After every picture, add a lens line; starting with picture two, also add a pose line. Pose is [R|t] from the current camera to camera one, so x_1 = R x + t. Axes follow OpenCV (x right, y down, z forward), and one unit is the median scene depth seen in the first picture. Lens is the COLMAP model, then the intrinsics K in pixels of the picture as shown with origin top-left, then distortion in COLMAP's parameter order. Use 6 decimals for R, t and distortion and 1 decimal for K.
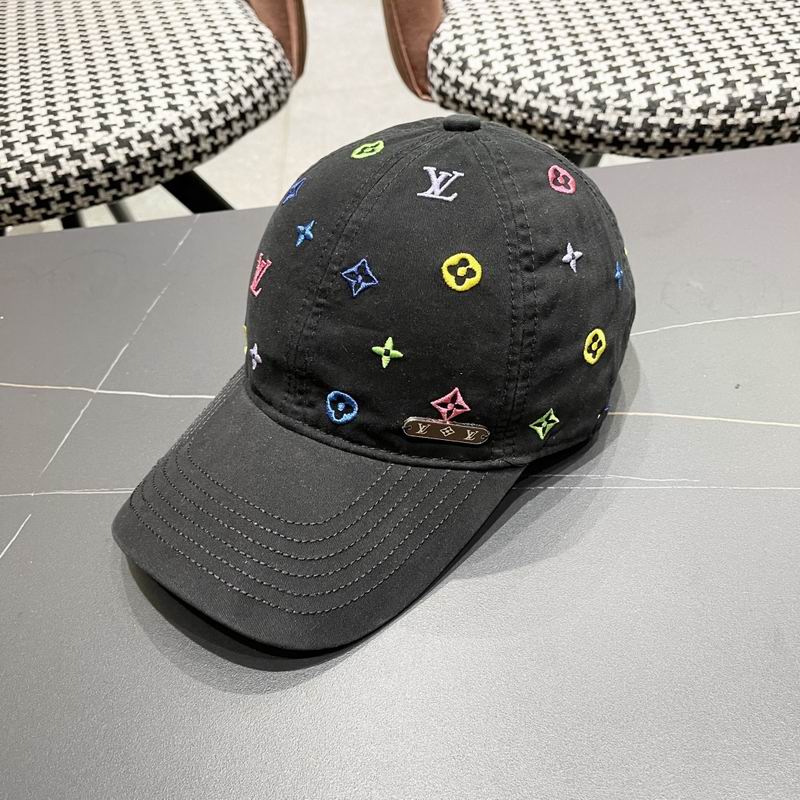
lens RADIAL K [[838.5, 0, 413.8], [0, 838.5, 413.9], [0, 0, 1]] dist [0.015491, 0.000000]
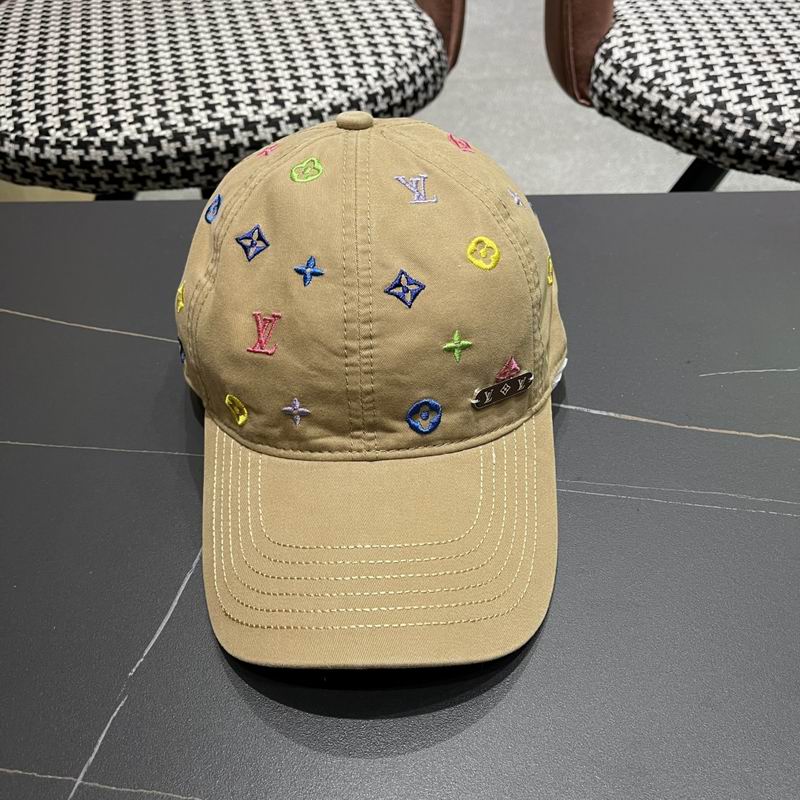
lens RADIAL K [[838.5, 0, 397.3], [0, 838.5, 410.7], [0, 0, 1]] dist [0.015491, 0.000000]
pose [[0.992981, 0.112205, -0.037396, -0.143499], [-0.111971, 0.993677, 0.008294, 0.005328], [0.038090, -0.004048, 0.999266, -0.007734]]
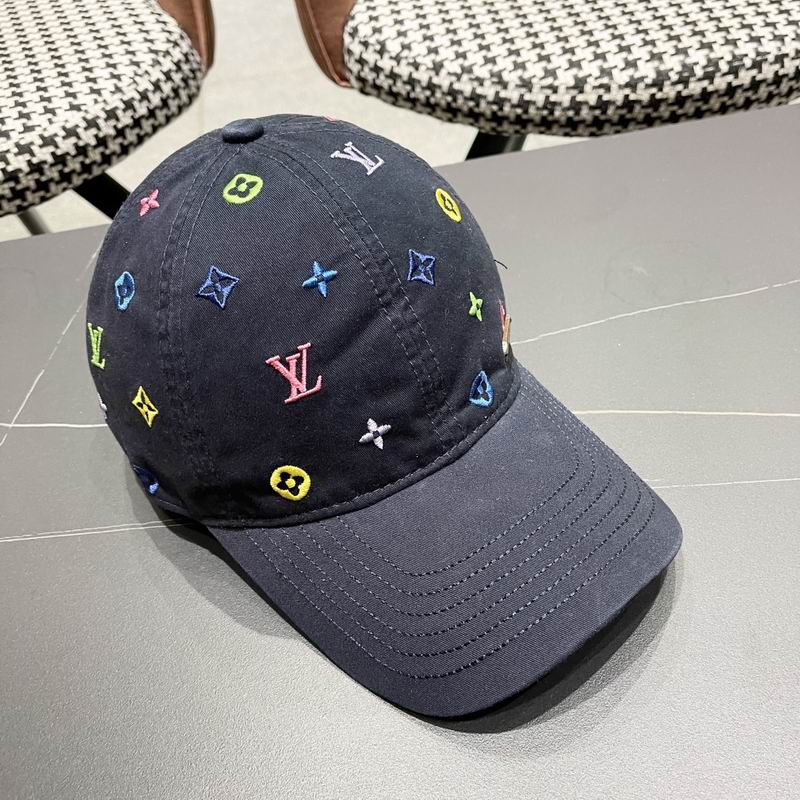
lens RADIAL K [[838.5, 0, 404.5], [0, 838.5, 419.1], [0, 0, 1]] dist [0.015491, 0.000000]
pose [[0.995732, -0.070901, 0.059084, -0.001321], [0.069296, 0.997181, 0.028790, -0.020863], [-0.060959, -0.024573, 0.997838, 0.034780]]
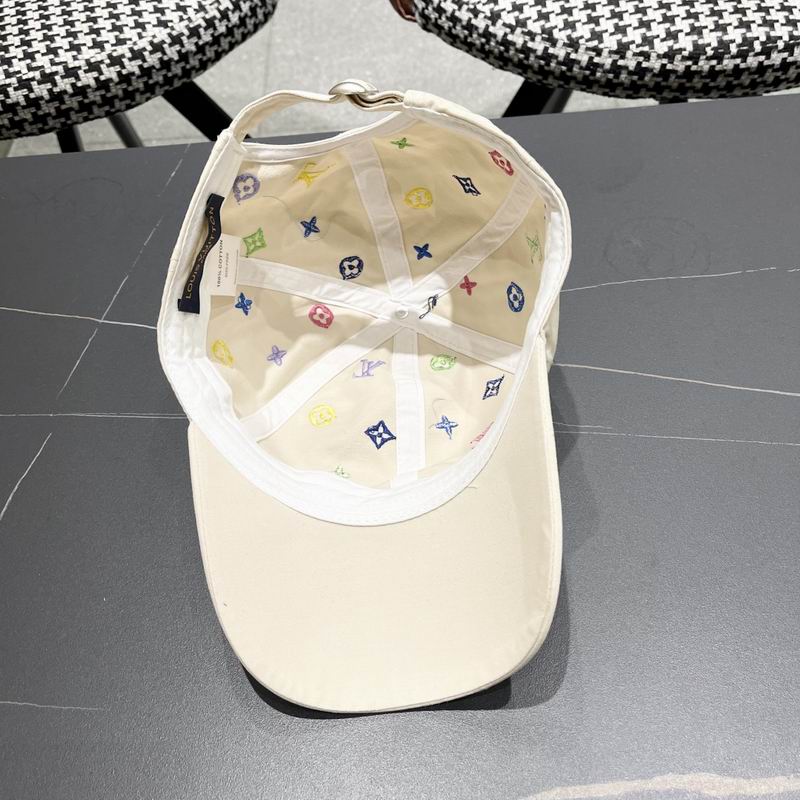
lens RADIAL K [[838.5, 0, 407.1], [0, 838.5, 415.4], [0, 0, 1]] dist [0.015491, 0.000000]
pose [[0.999251, 0.035973, 0.014270, 0.016351], [-0.037748, 0.987274, 0.154487, -0.062652], [-0.008531, -0.154909, 0.987892, -0.100050]]
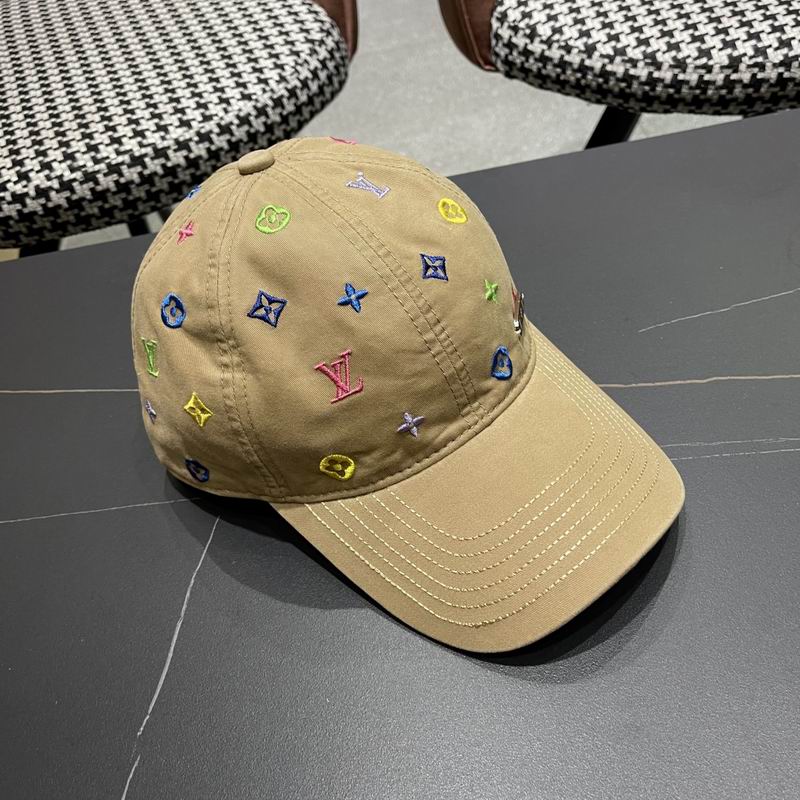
lens RADIAL K [[838.5, 0, 412.0], [0, 838.5, 418.3], [0, 0, 1]] dist [0.015491, 0.000000]
pose [[0.997343, -0.072649, 0.005309, -0.126572], [0.072302, 0.996169, 0.049182, -0.020166], [-0.008862, -0.048667, 0.998776, -0.016427]]
